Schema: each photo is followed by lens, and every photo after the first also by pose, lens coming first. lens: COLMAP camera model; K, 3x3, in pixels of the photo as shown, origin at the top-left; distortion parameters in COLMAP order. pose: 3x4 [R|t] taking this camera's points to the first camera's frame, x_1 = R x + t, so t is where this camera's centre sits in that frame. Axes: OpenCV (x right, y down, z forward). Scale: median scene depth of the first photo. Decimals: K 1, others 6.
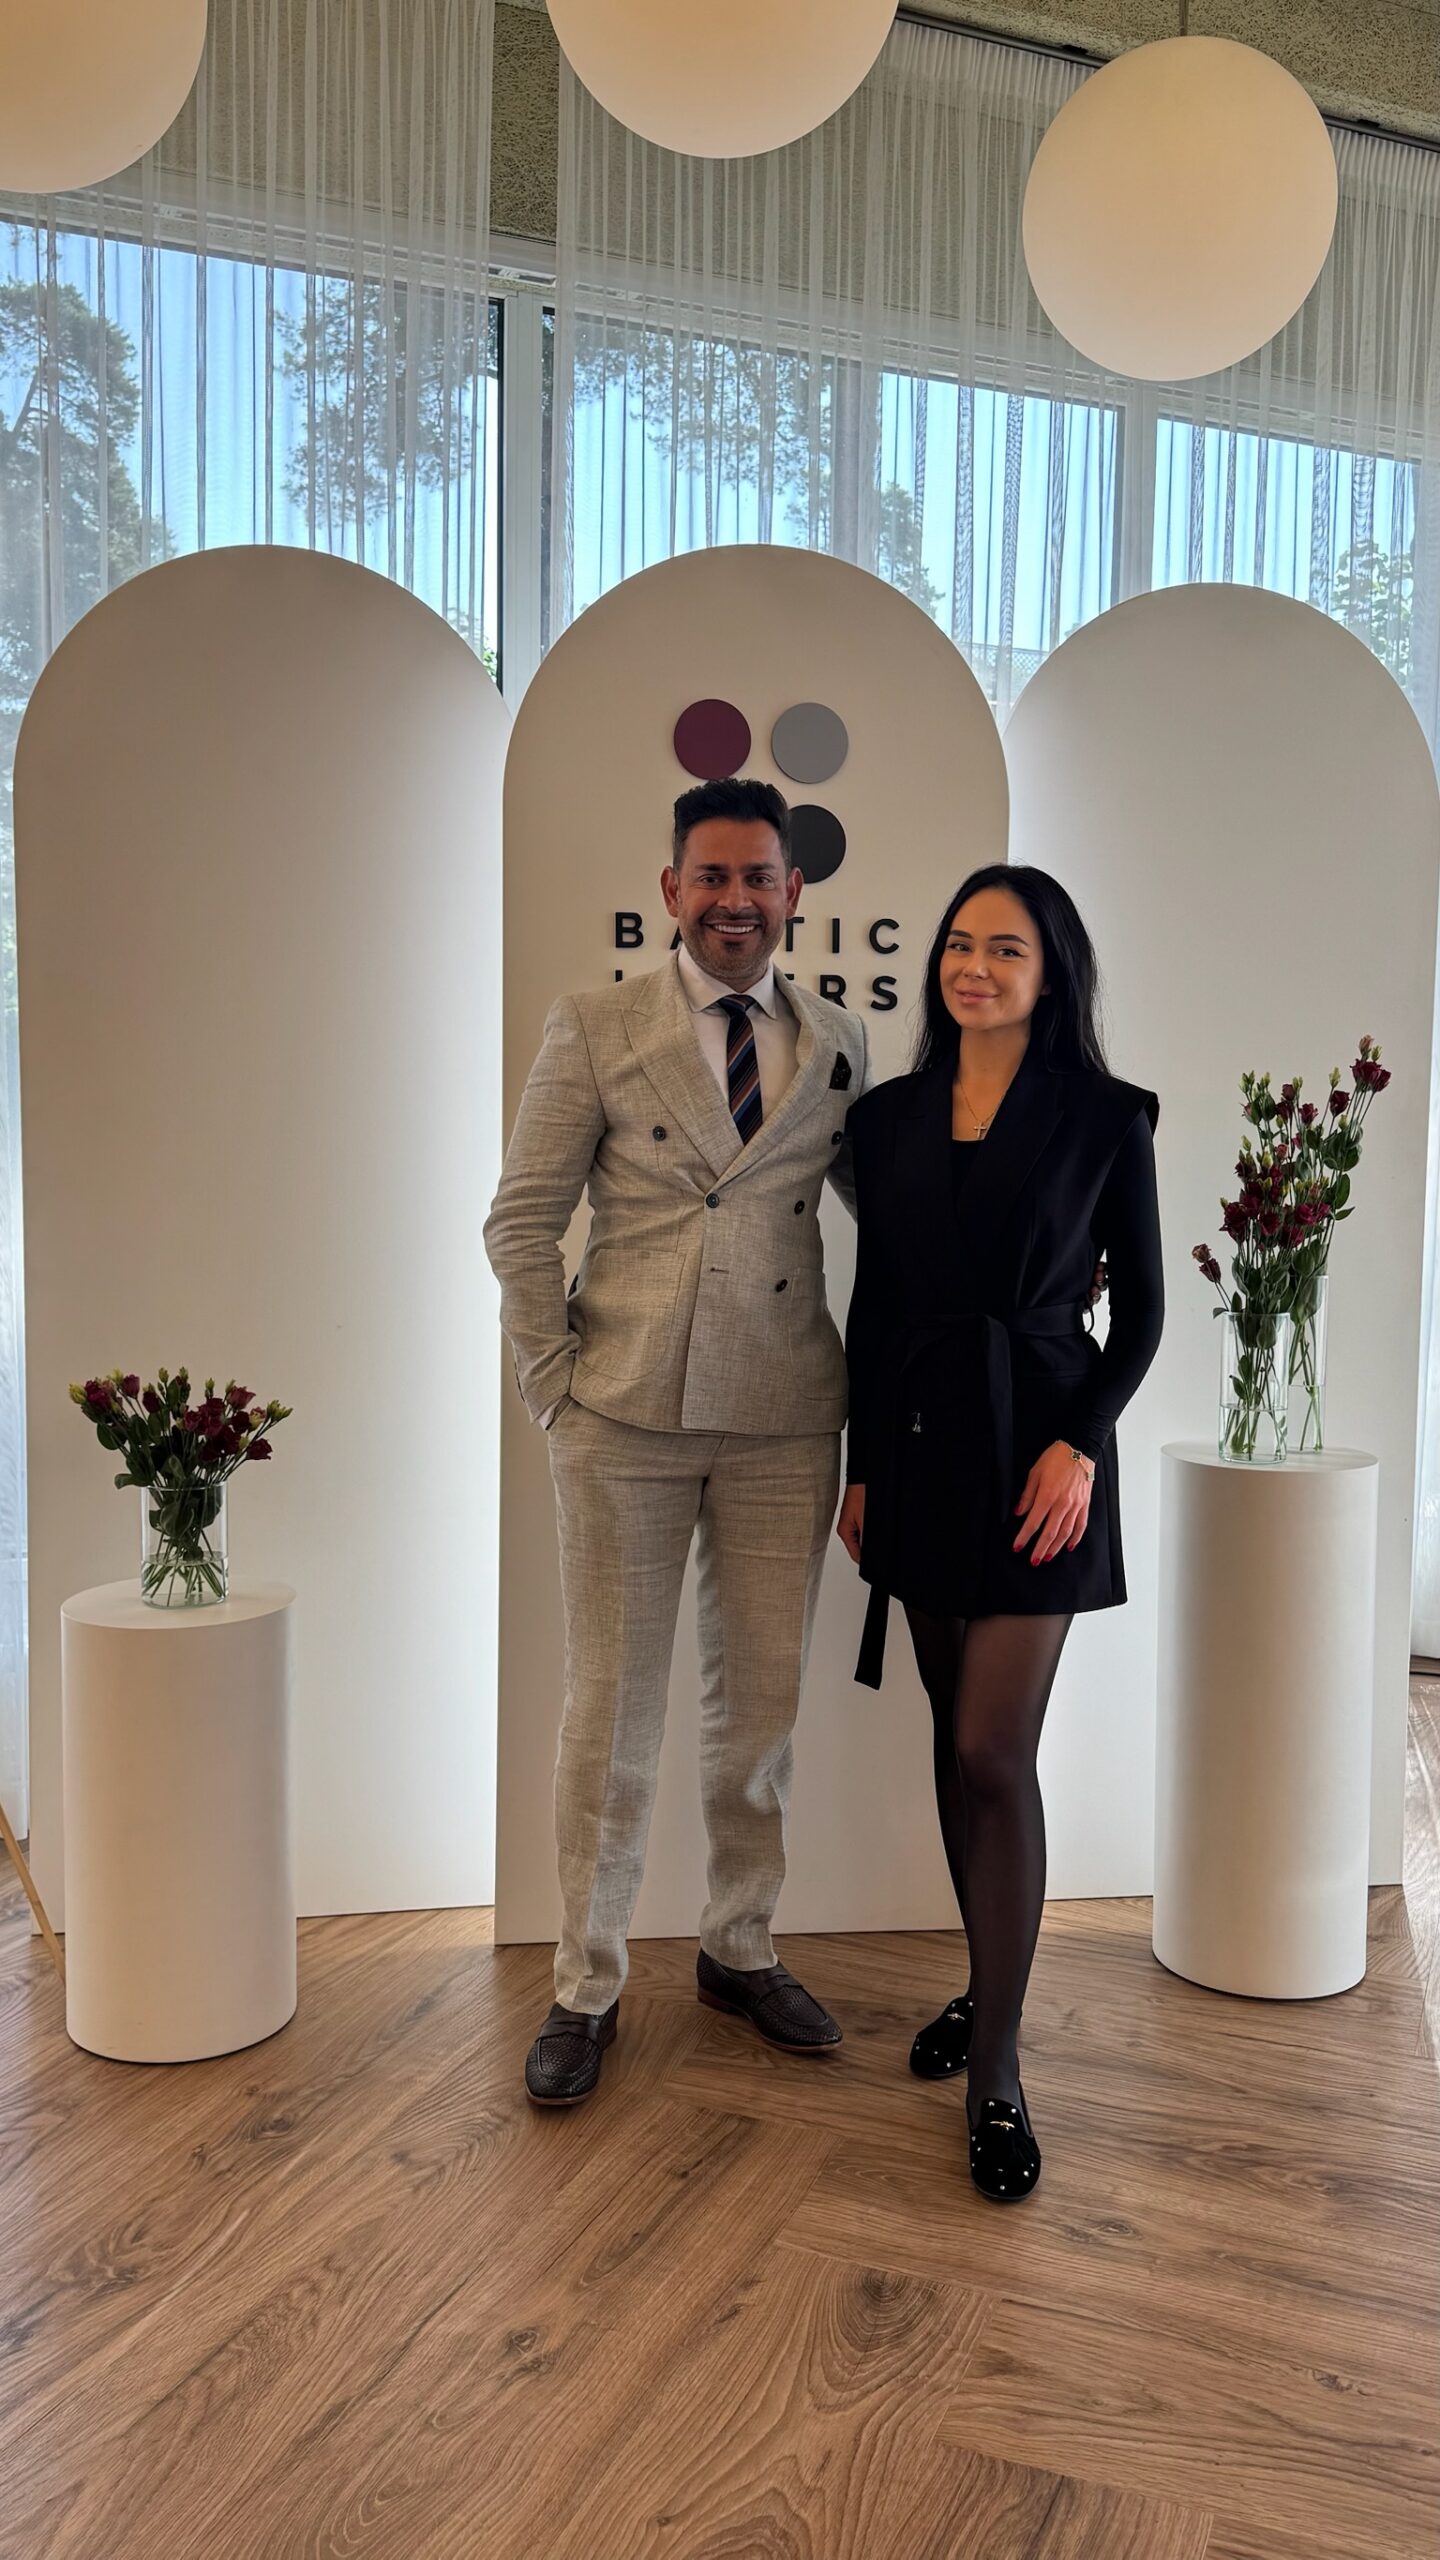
lens RADIAL K [[2080.6, 0, 720.0], [0, 2080.6, 1280.0], [0, 0, 1]] dist [0.030157, -0.001530]
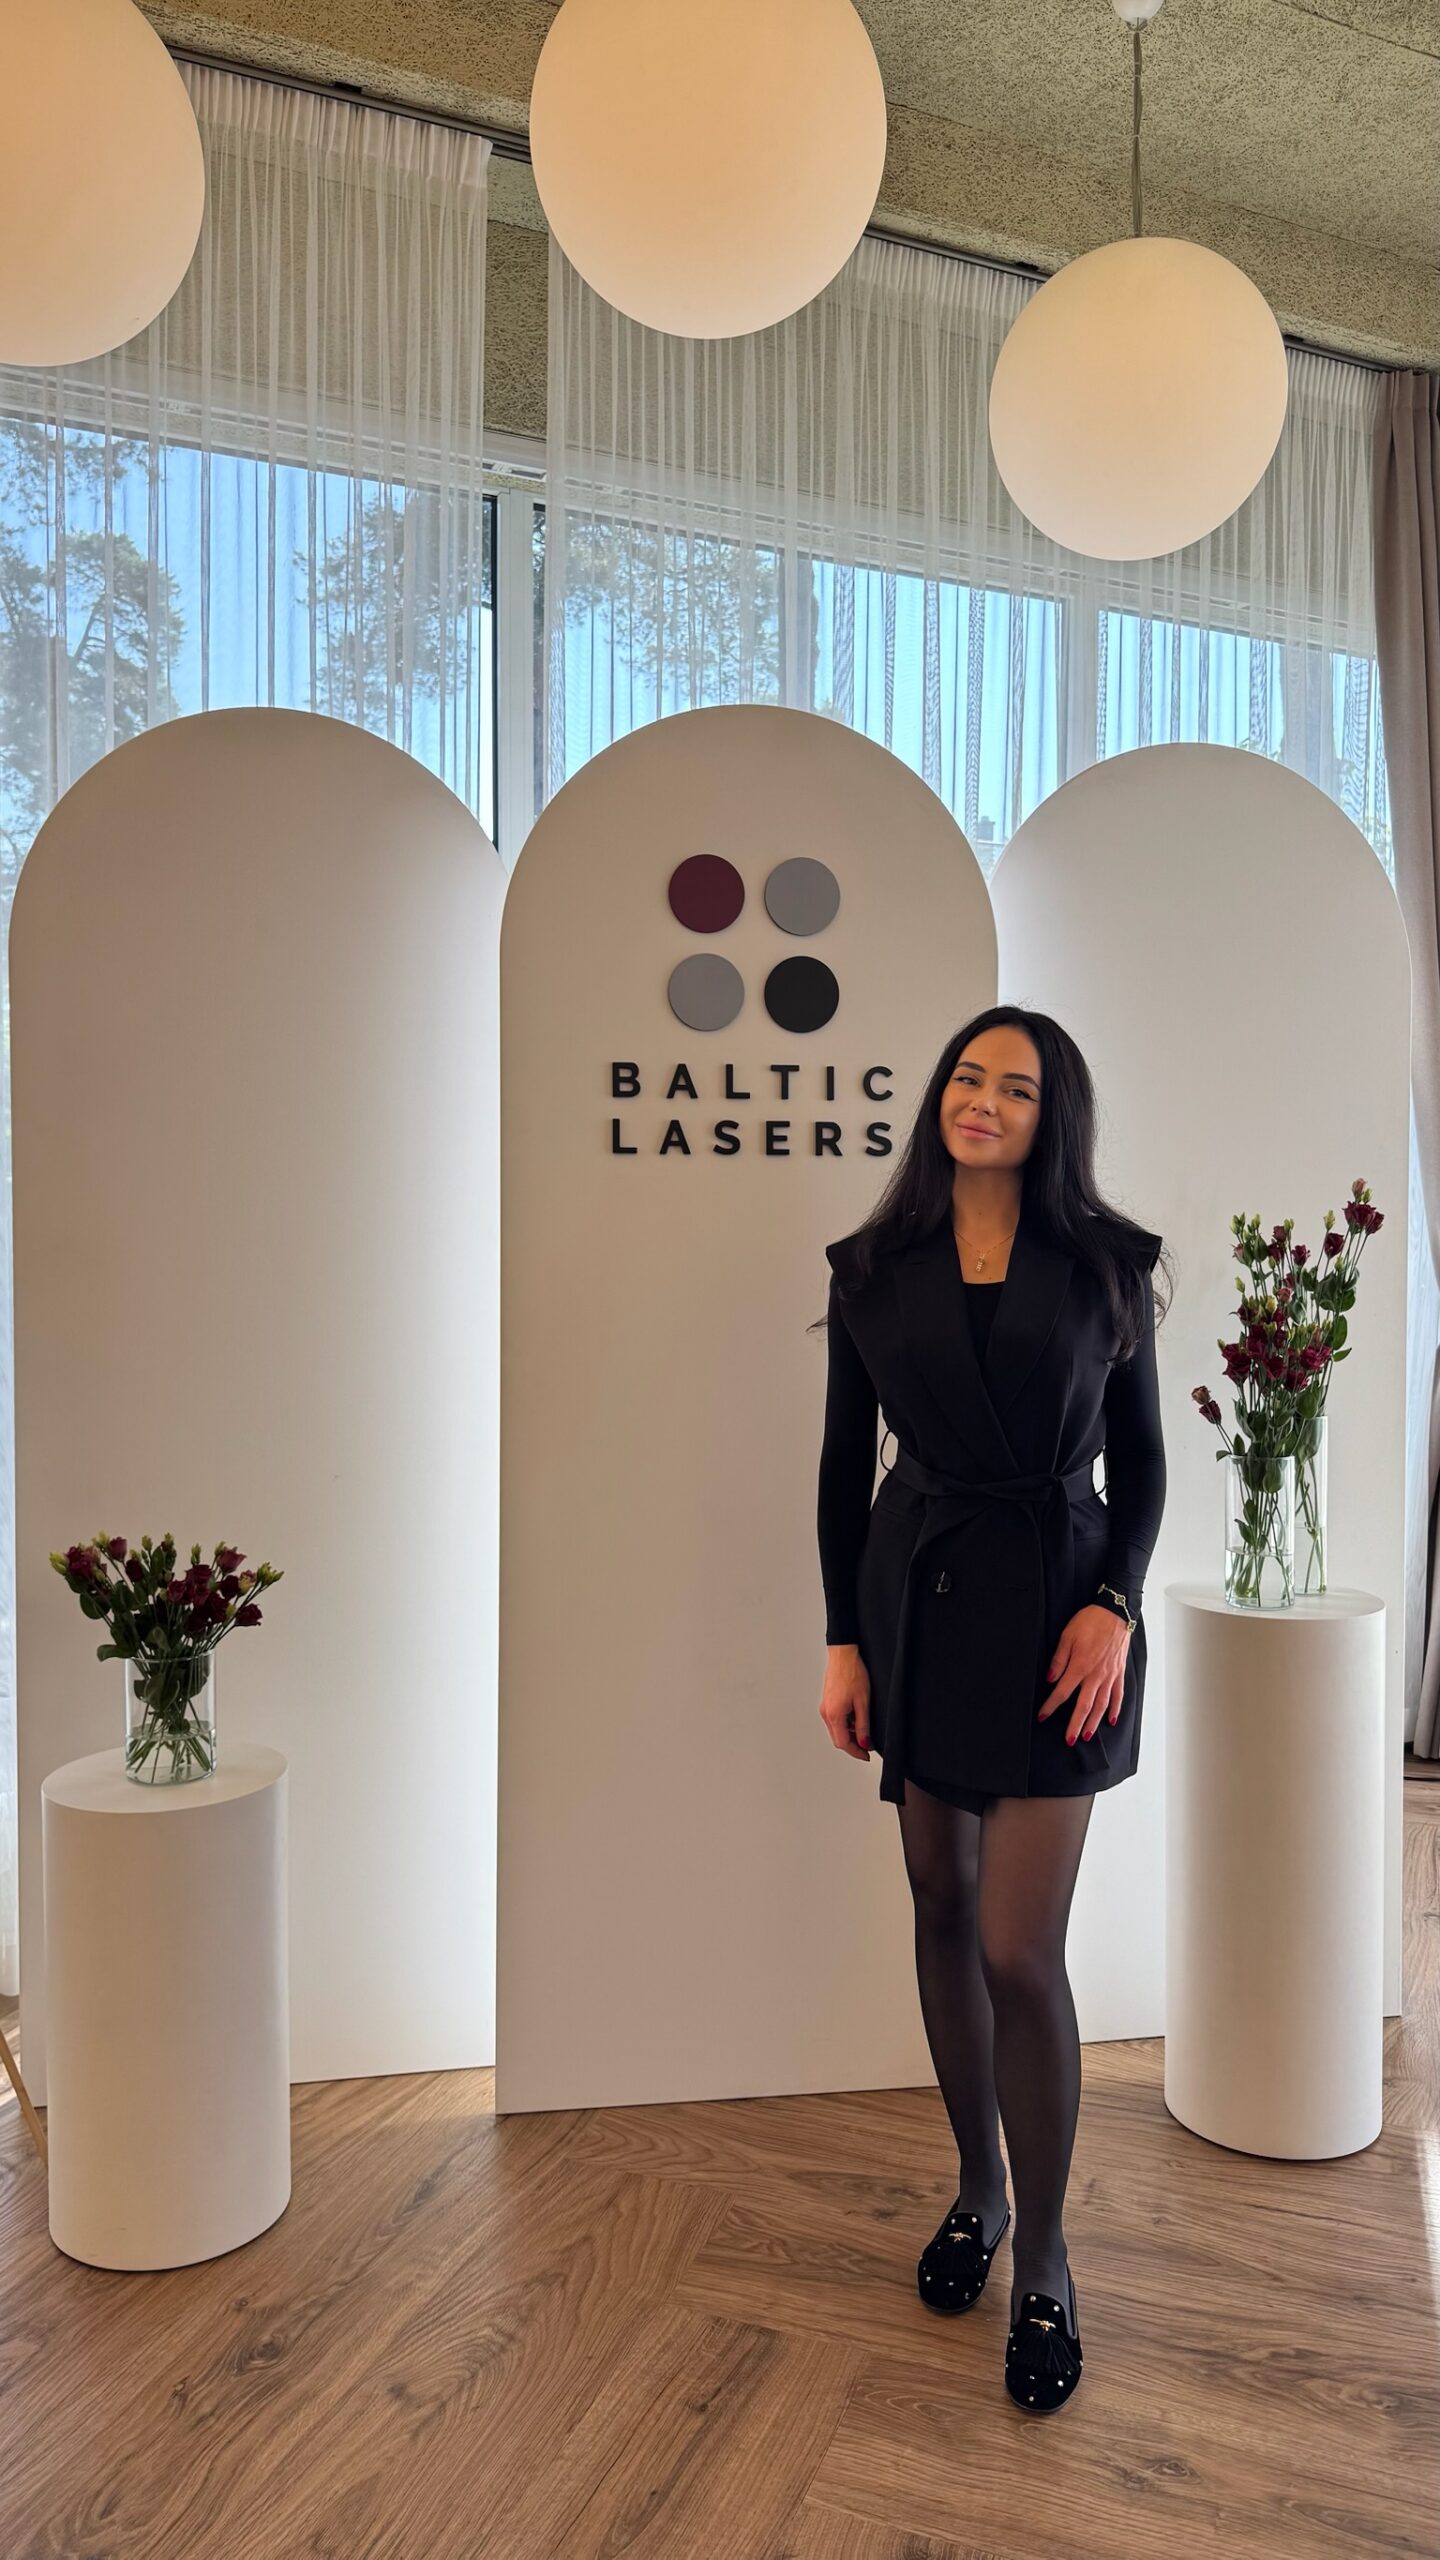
lens RADIAL K [[1678.7, 0, 720.0], [0, 1678.7, 1280.0], [0, 0, 1]] dist [-0.000665, 0.003859]
pose [[0.999531, -0.011510, 0.028374, -0.022438], [0.012702, 0.999028, -0.042211, -0.038822], [-0.027860, 0.042552, 0.998706, 0.208044]]
